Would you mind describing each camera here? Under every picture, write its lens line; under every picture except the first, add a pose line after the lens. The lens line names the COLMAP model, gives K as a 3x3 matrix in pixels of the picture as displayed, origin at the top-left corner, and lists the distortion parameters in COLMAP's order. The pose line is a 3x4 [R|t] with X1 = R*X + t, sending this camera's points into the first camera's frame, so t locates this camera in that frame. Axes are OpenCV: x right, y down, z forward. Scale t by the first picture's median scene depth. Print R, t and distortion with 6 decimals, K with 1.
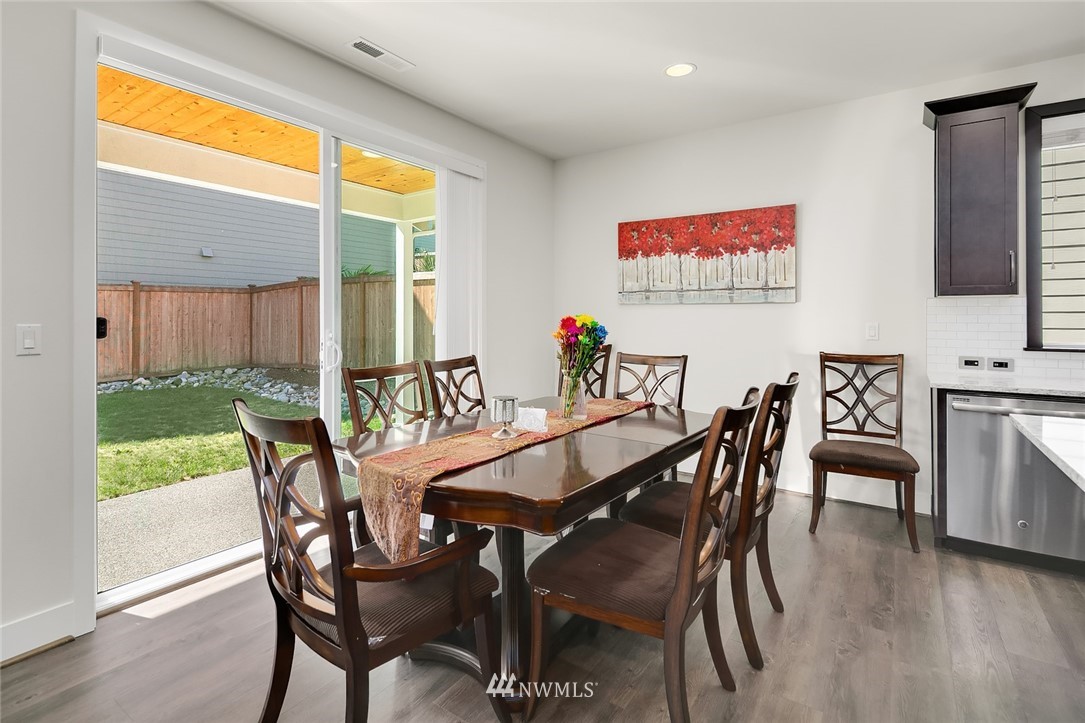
lens RADIAL K [[531.3, 0, 529.4], [0, 531.3, 315.3], [0, 0, 1]] dist [-0.001549, -0.000983]
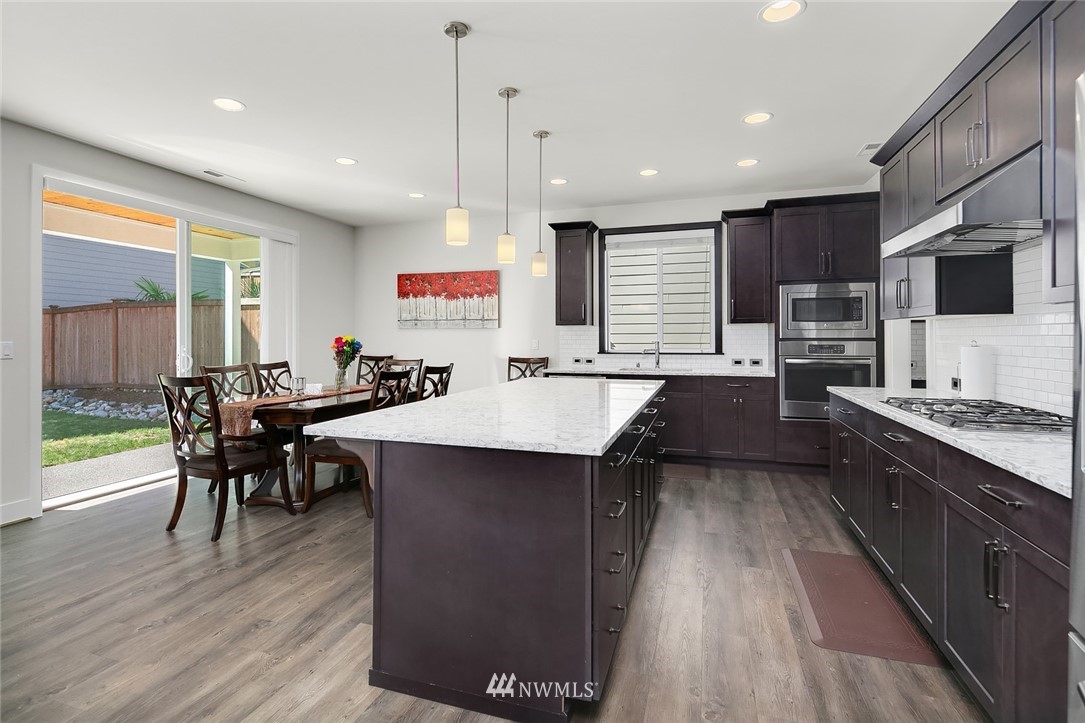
lens RADIAL K [[527.1, 0, 544.8], [0, 527.1, 334.4], [0, 0, 1]] dist [0.000081, -0.000729]
pose [[0.950443, -0.000714, 0.310897, 0.118138], [0.001353, 0.999997, -0.001838, -0.001105], [-0.310895, 0.002168, 0.950442, -0.631421]]
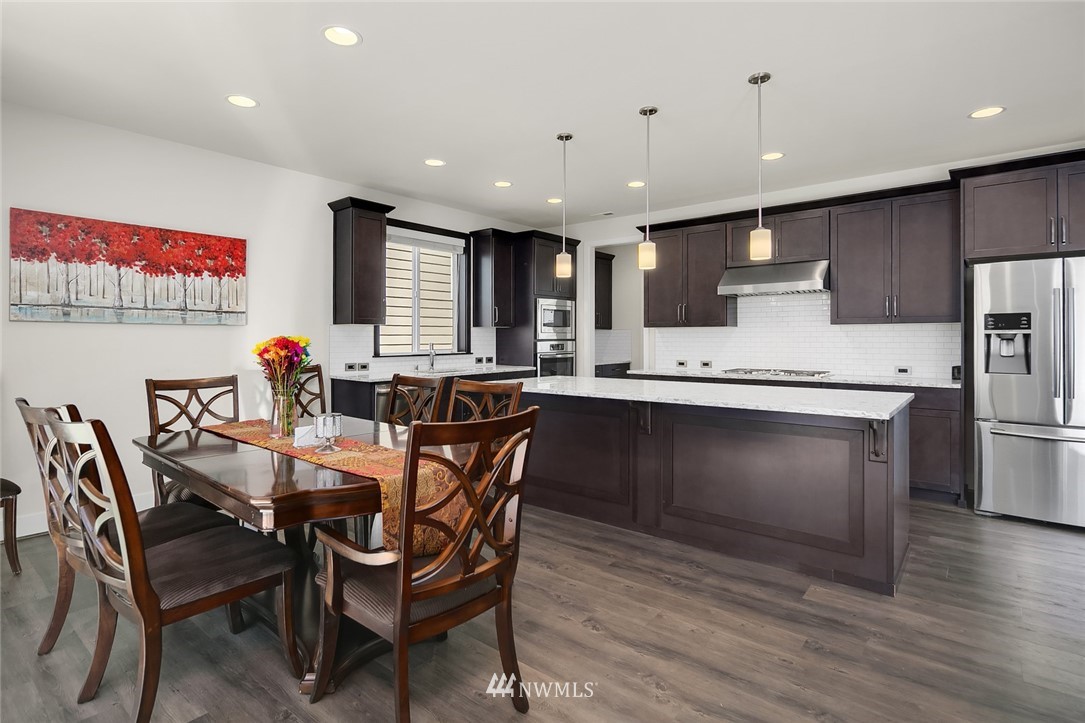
lens RADIAL K [[526.5, 0, 538.1], [0, 526.5, 337.1], [0, 0, 1]] dist [0.000404, -0.000674]
pose [[0.083665, 0.000693, 0.996494, -0.570483], [-0.001483, 0.999999, -0.000571, 0.001032], [-0.996493, -0.001430, 0.083666, 0.269825]]
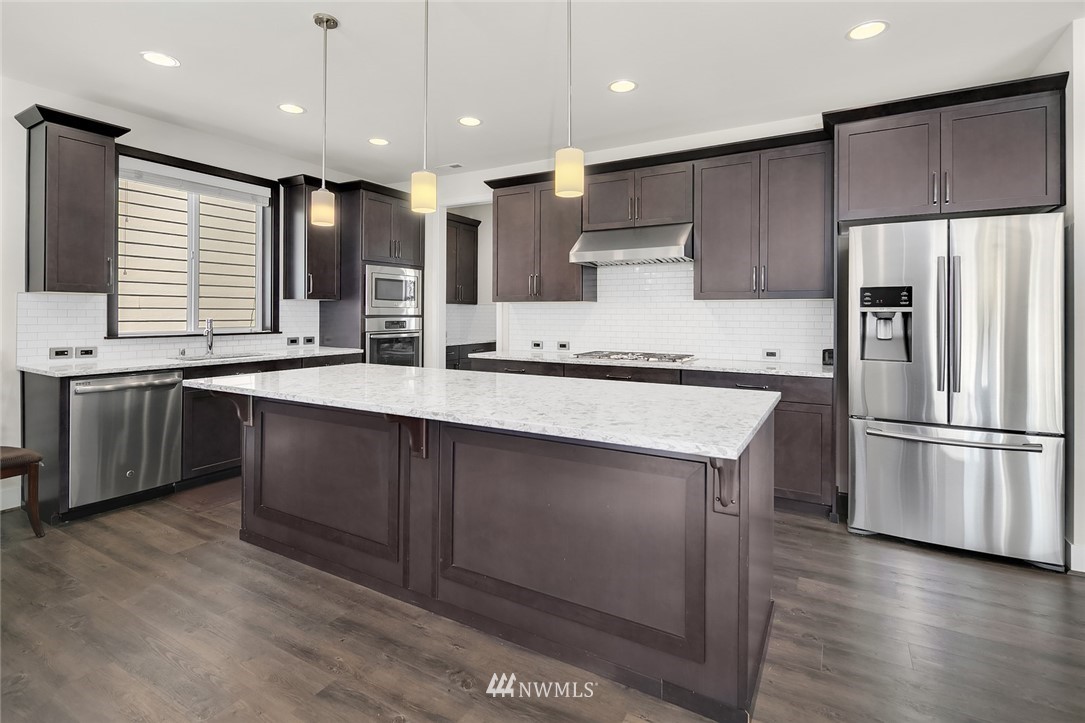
lens RADIAL K [[511.9, 0, 540.8], [0, 511.9, 313.8], [0, 0, 1]] dist [0.000863, -0.000233]
pose [[-0.089898, -0.000814, 0.995951, -0.270371], [-0.007920, 0.999969, 0.000102, -0.000101], [-0.995919, -0.007879, -0.089901, 0.086100]]
